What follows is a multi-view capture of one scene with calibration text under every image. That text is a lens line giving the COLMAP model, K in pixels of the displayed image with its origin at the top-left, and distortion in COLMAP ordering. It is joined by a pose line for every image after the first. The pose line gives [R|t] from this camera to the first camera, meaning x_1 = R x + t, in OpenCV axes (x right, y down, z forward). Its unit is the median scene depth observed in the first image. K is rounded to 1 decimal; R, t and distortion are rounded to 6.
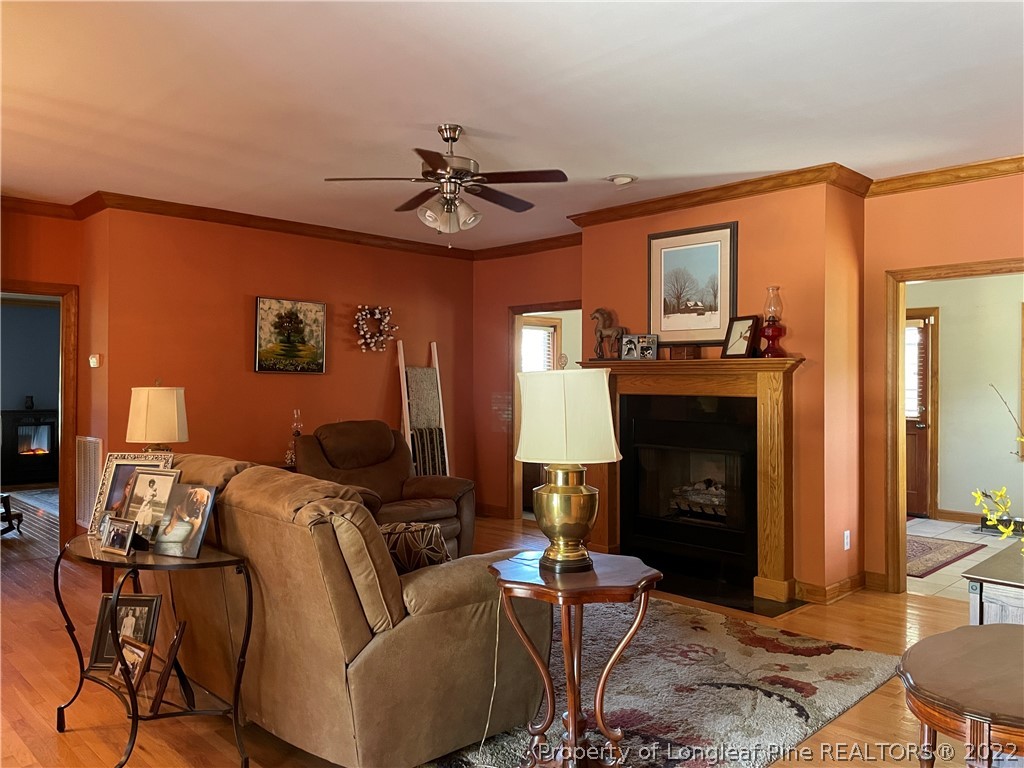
lens RADIAL K [[783.2, 0, 516.0], [0, 783.2, 382.1], [0, 0, 1]] dist [0.087781, -0.119135]
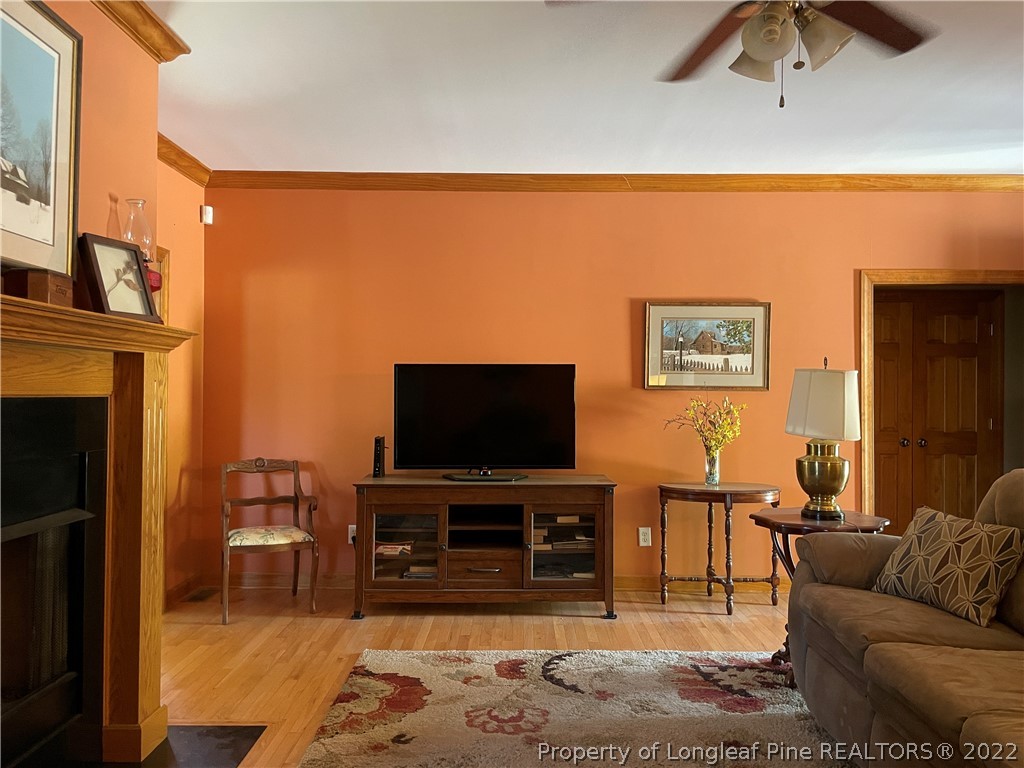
lens RADIAL K [[783.2, 0, 507.1], [0, 783.2, 382.8], [0, 0, 1]] dist [0.087781, -0.119135]
pose [[-0.710982, 0.001094, 0.703210, -0.337282], [-0.008560, 0.999911, -0.010210, 0.016872], [-0.703158, -0.013279, -0.710909, 1.565363]]
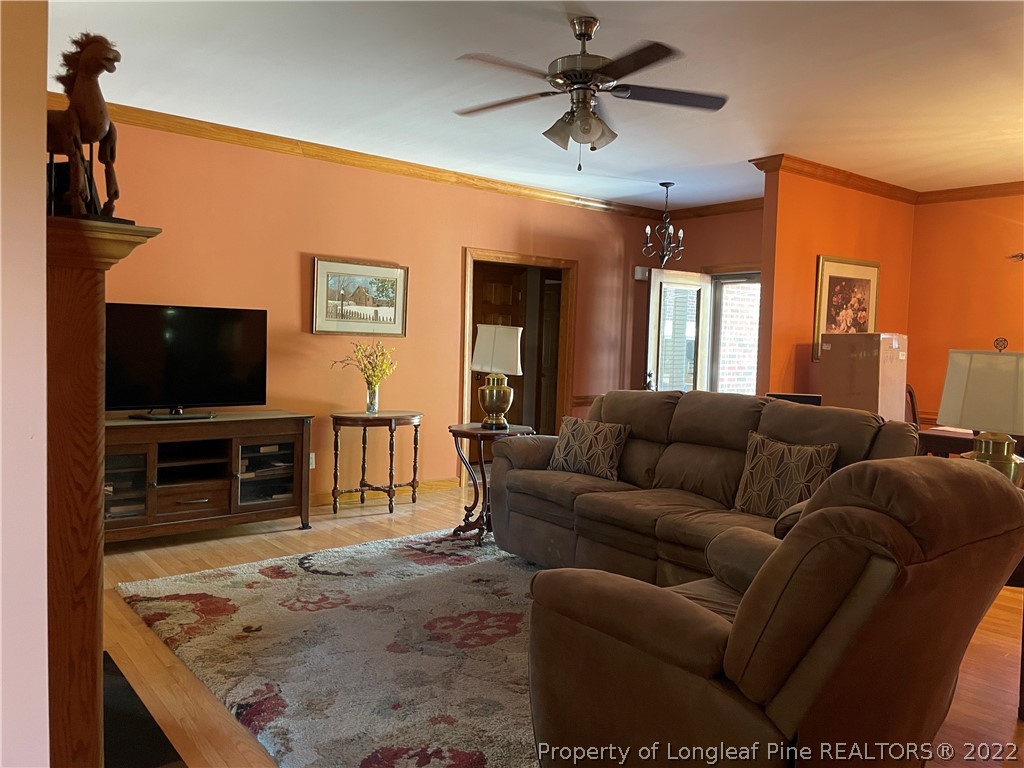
lens RADIAL K [[783.2, 0, 518.9], [0, 783.2, 376.6], [0, 0, 1]] dist [0.087781, -0.119135]
pose [[-0.995519, -0.035411, 0.087677, -0.107350], [-0.031578, 0.998500, 0.044719, 0.014435], [-0.089129, 0.041750, -0.995145, 1.941036]]
